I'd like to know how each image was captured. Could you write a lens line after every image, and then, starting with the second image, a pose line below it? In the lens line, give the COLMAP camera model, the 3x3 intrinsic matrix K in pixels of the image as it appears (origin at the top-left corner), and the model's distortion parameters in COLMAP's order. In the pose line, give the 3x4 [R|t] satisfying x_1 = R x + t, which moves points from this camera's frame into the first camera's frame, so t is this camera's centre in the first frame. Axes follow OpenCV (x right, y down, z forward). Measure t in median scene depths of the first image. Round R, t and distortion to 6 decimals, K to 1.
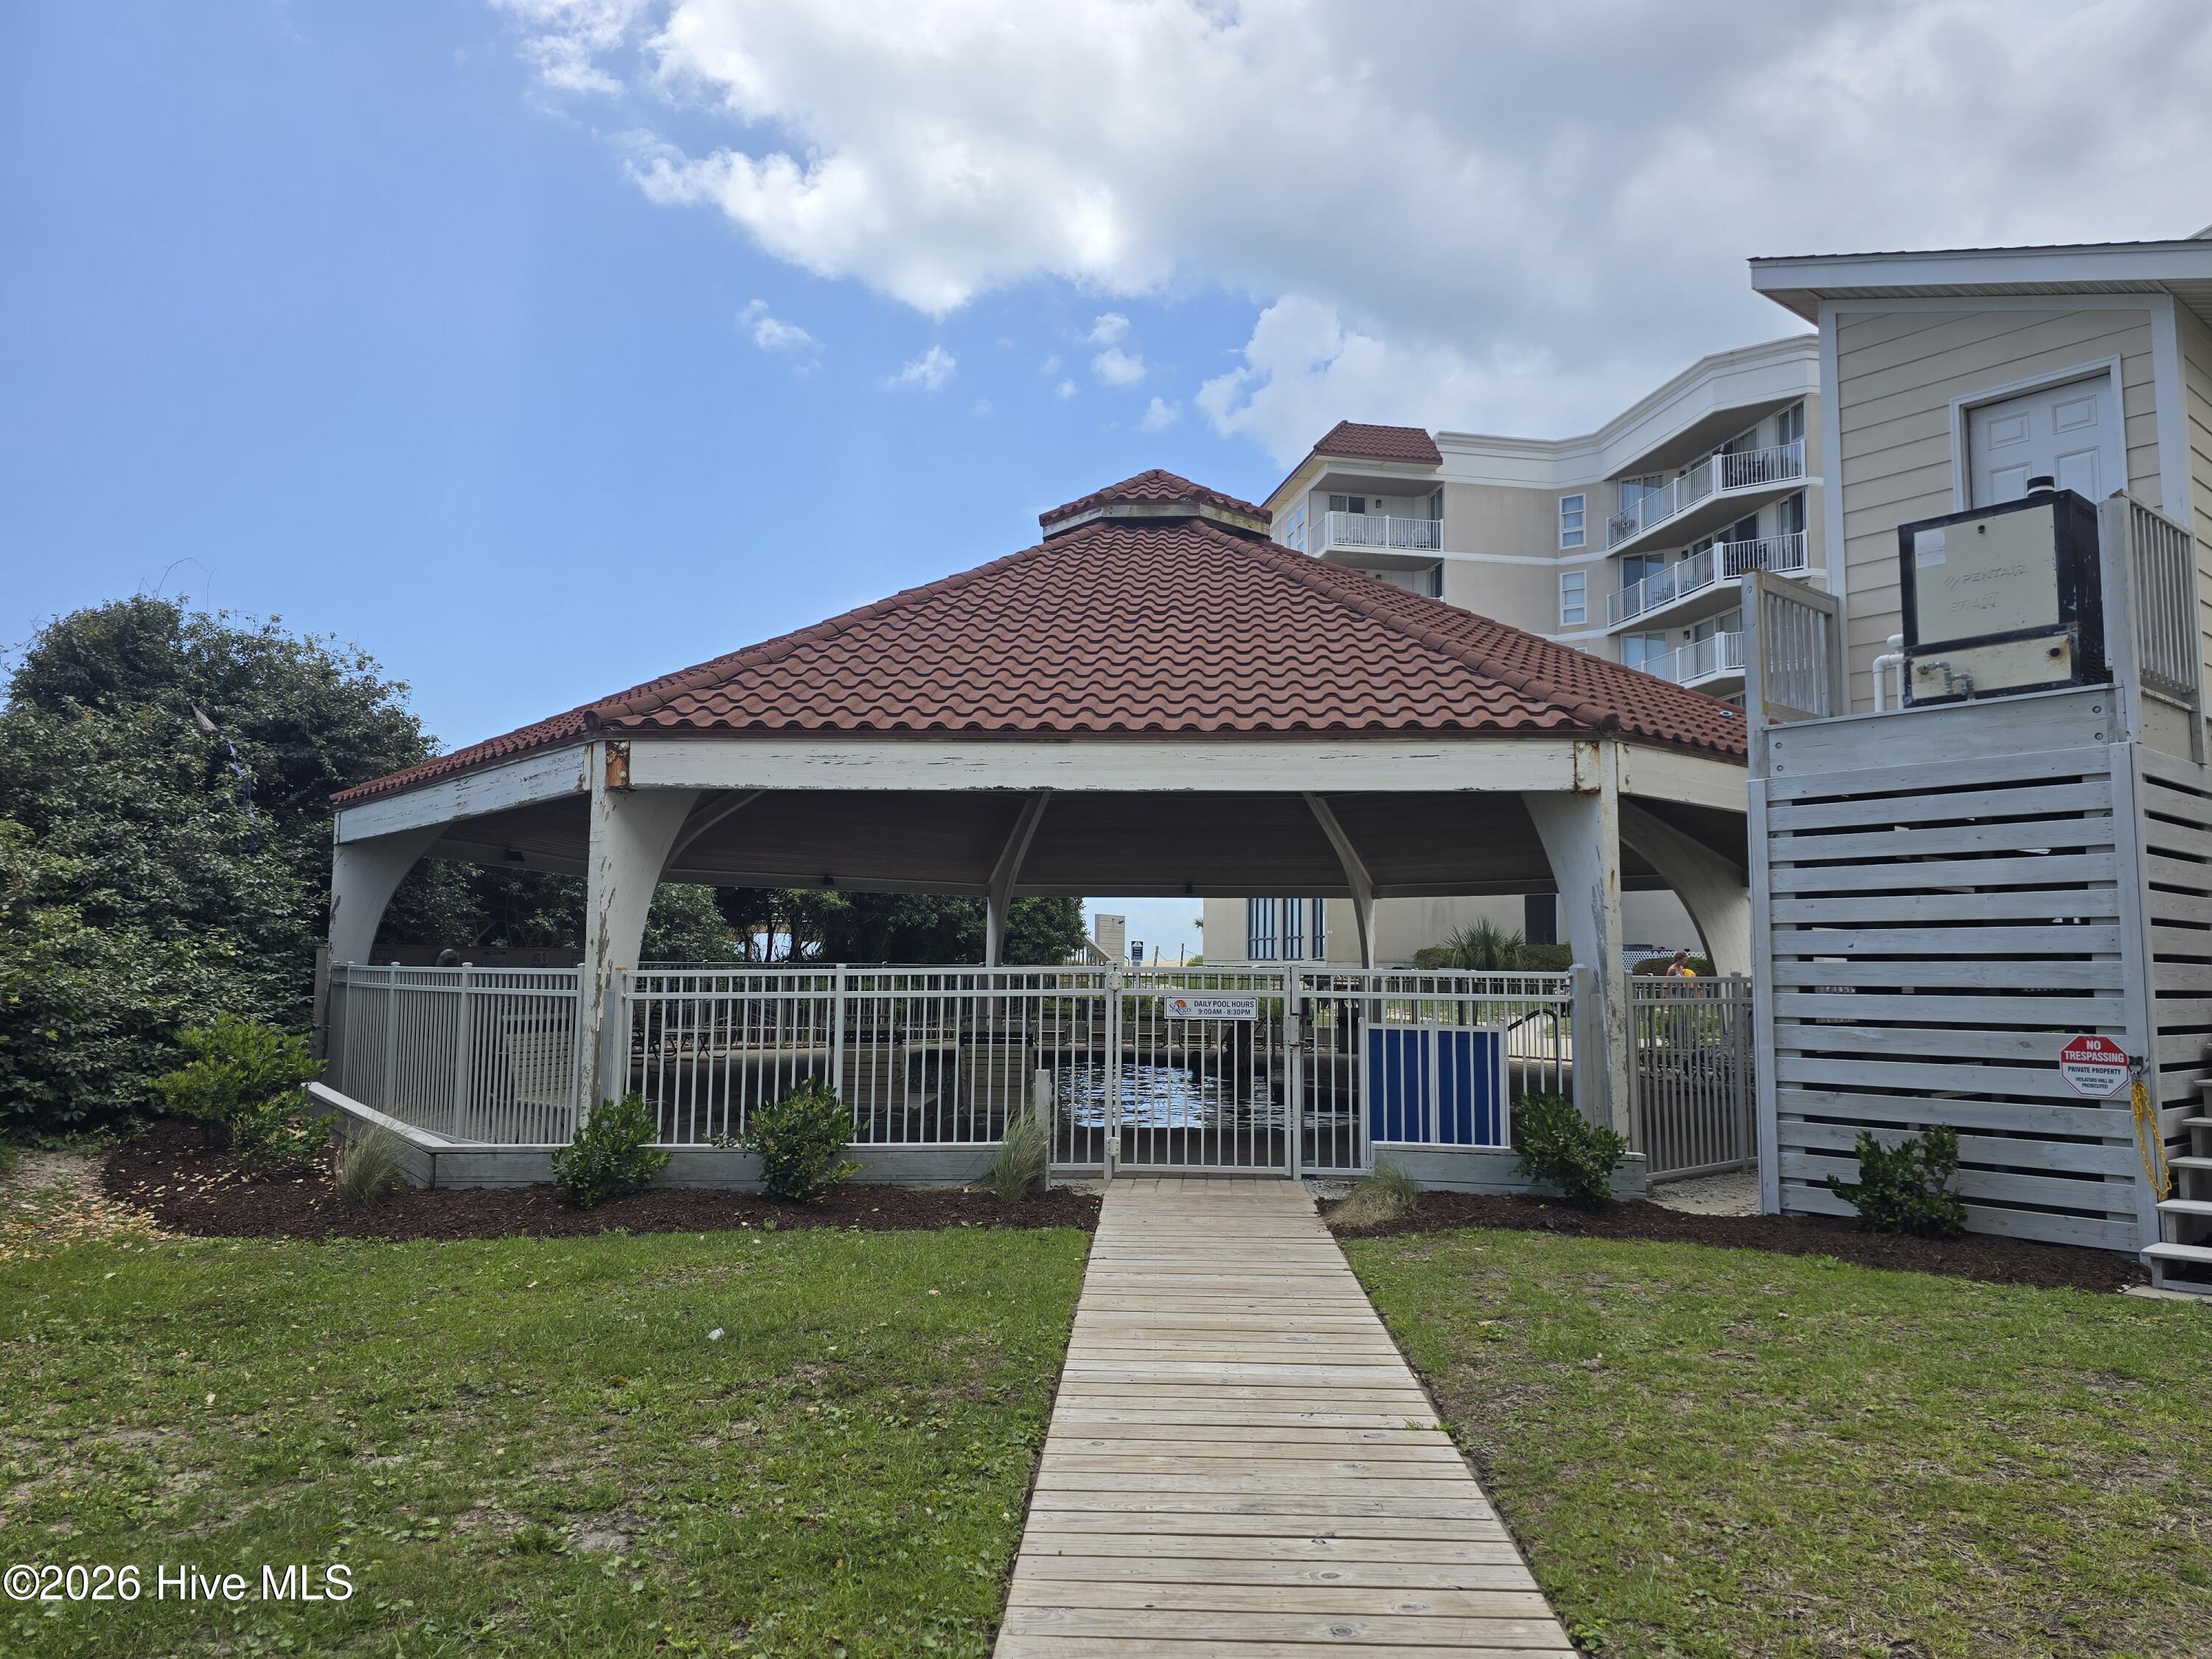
lens RADIAL K [[1491.8, 0, 1108.7], [0, 1491.8, 824.5], [0, 0, 1]] dist [0.041422, -0.000946]
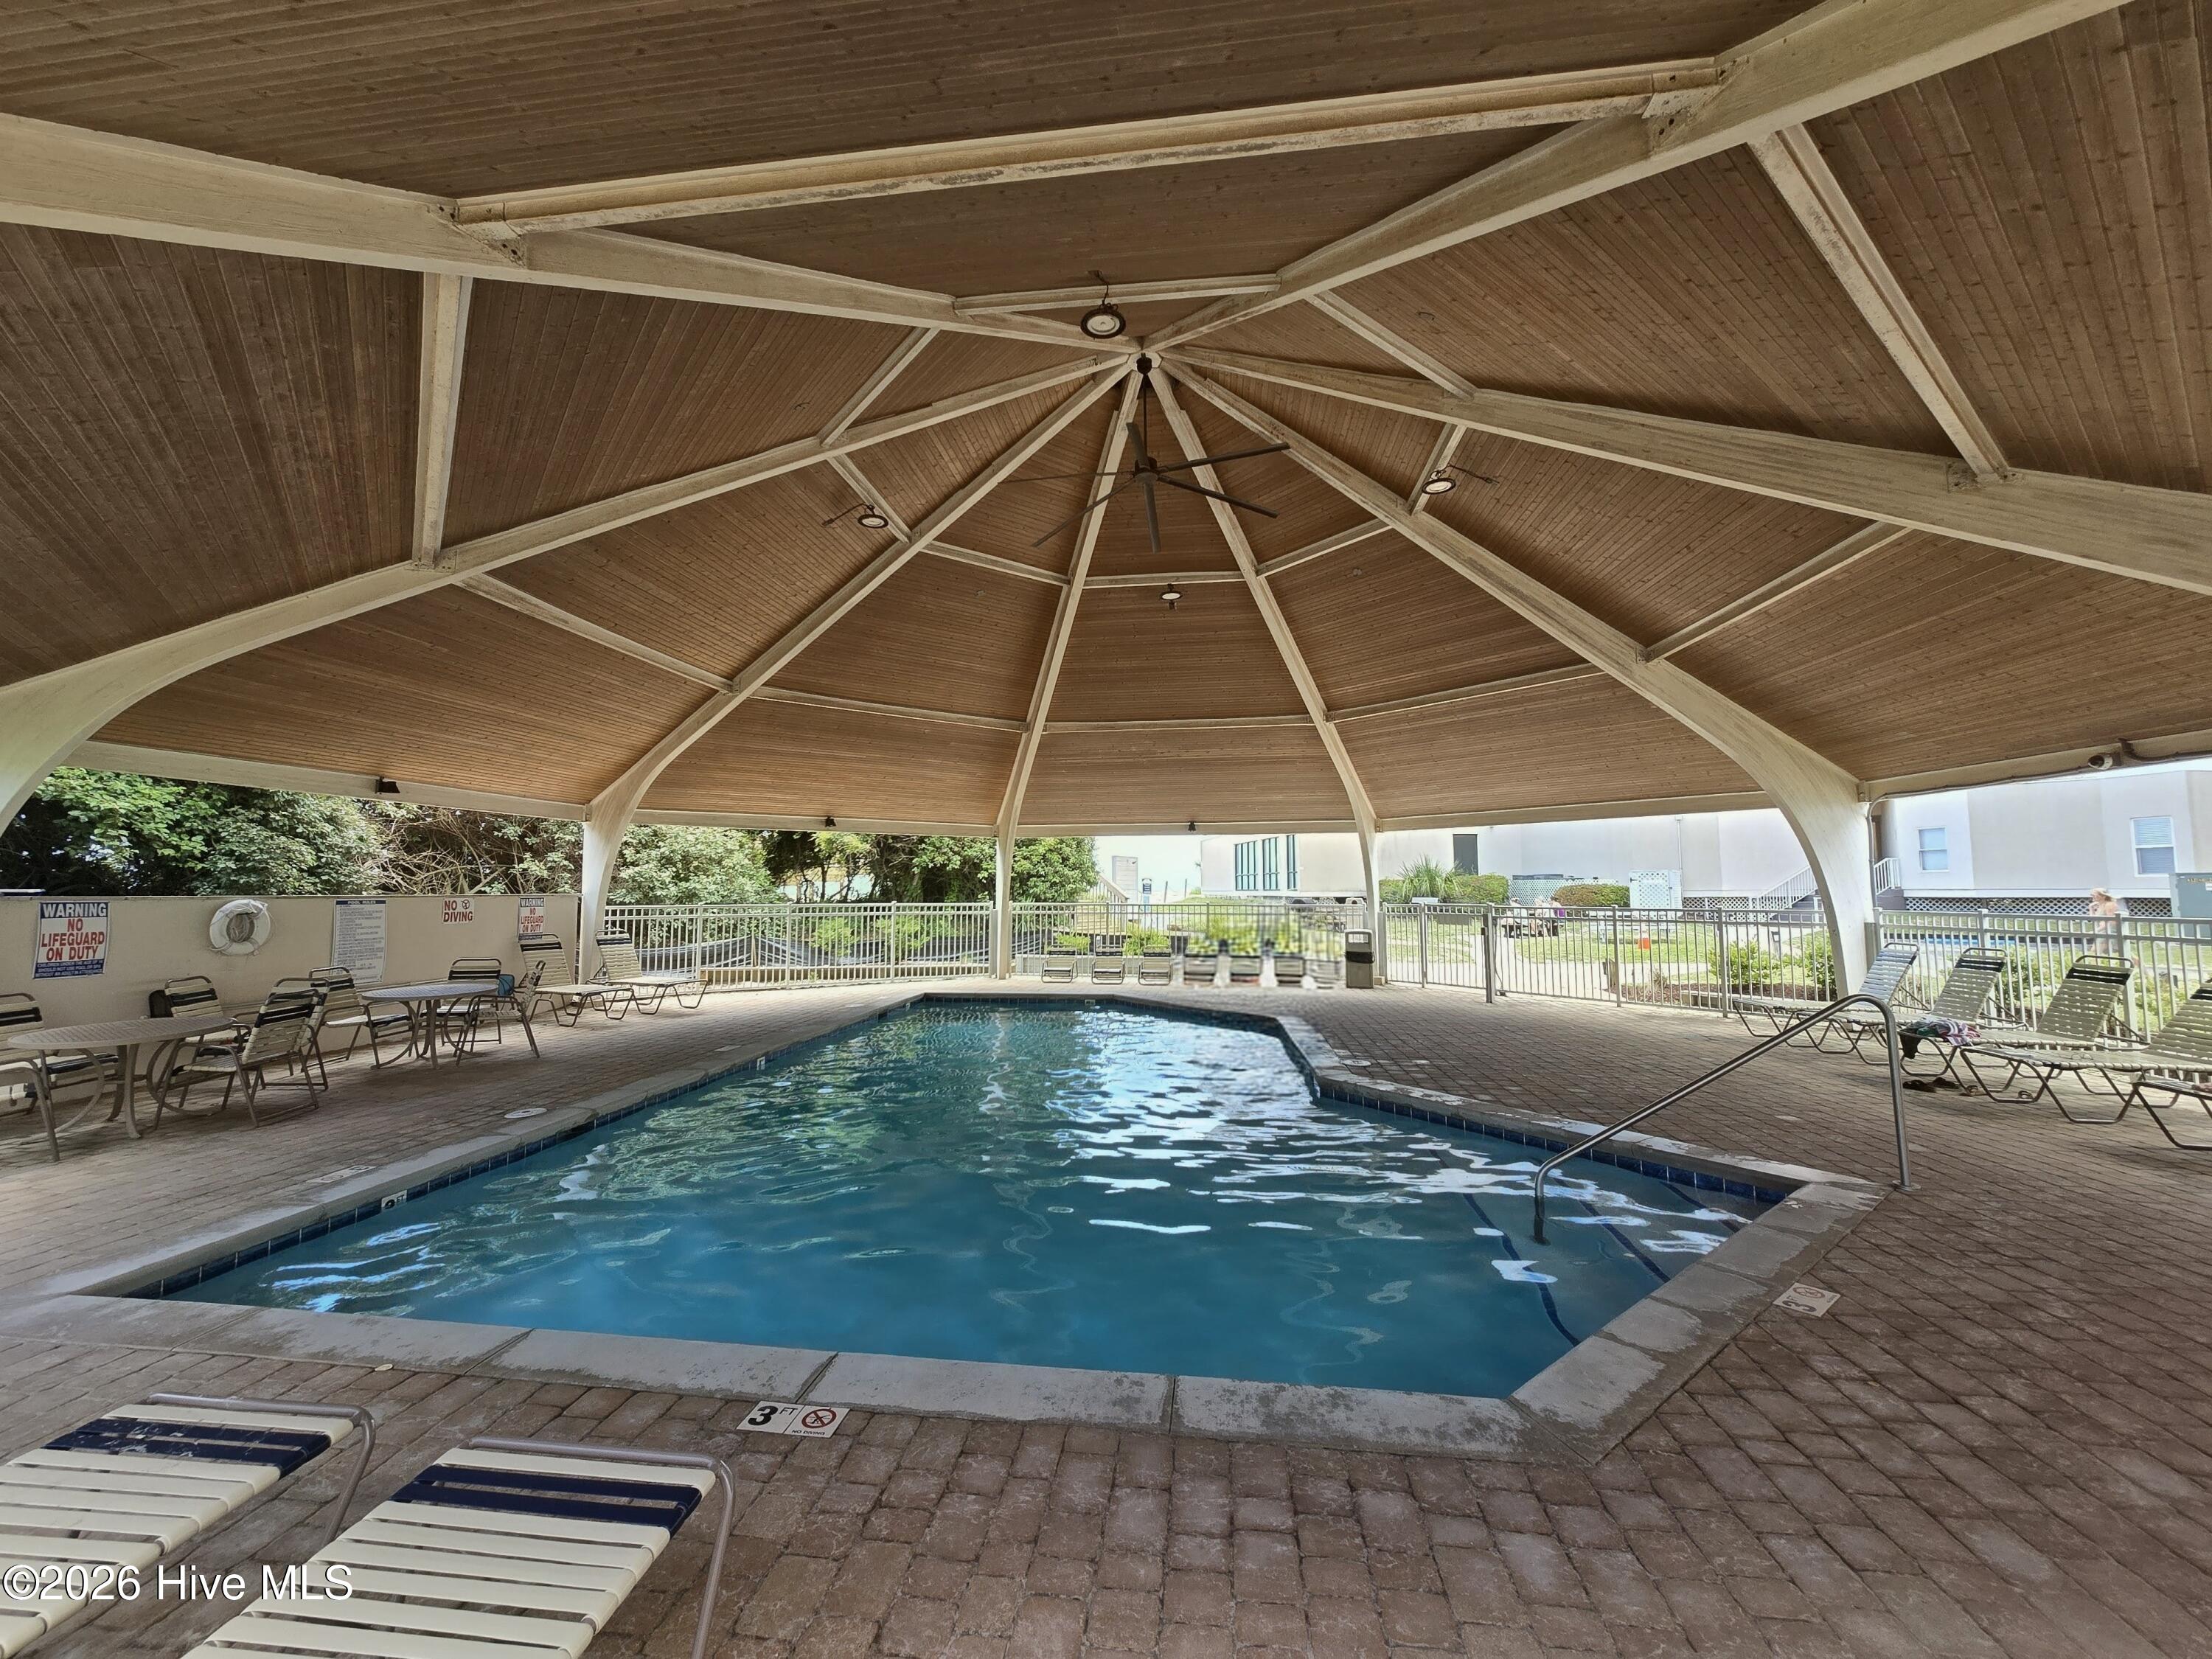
lens RADIAL K [[893.4, 0, 1102.9], [0, 893.4, 828.3], [0, 0, 1]] dist [-0.003060, -0.000585]
pose [[0.998665, -0.016194, -0.049050, 0.021614], [0.017275, 0.999616, 0.021677, 0.028093], [0.048680, -0.022496, 0.998561, 0.361202]]
